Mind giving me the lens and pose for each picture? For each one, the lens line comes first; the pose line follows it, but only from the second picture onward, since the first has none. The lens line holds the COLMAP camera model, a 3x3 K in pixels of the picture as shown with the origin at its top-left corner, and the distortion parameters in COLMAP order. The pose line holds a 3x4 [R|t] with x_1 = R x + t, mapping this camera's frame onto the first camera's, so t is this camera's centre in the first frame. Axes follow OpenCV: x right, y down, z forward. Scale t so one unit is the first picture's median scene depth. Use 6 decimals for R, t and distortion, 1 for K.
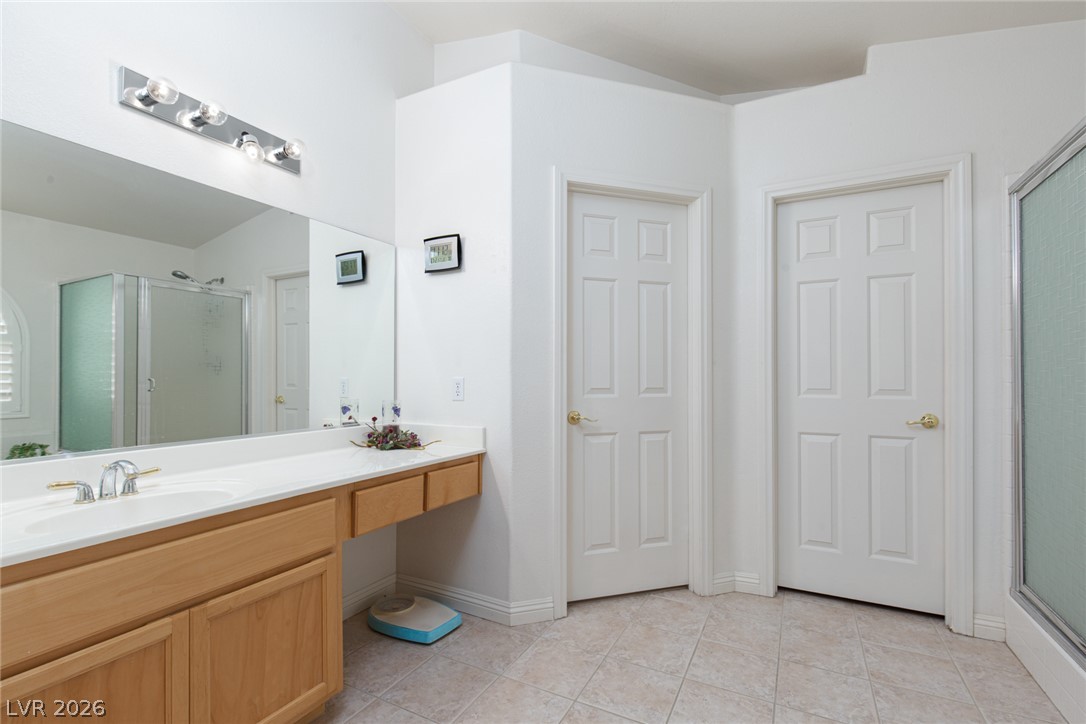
lens RADIAL K [[501.2, 0, 541.8], [0, 501.2, 370.9], [0, 0, 1]] dist [0.017322, -0.001755]
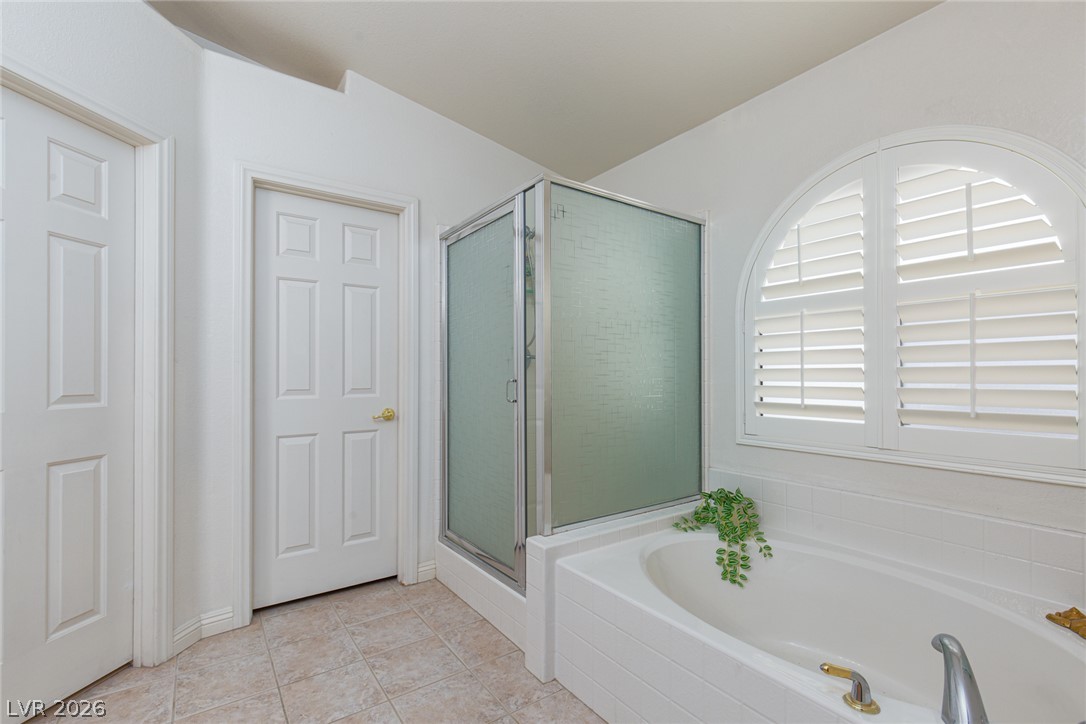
lens RADIAL K [[501.2, 0, 545.5], [0, 501.2, 371.1], [0, 0, 1]] dist [0.017322, -0.001755]
pose [[0.457592, 0.005831, 0.889143, -0.107395], [-0.006463, 0.999974, -0.003231, -0.000680], [-0.889139, -0.004268, 0.457618, 0.135367]]
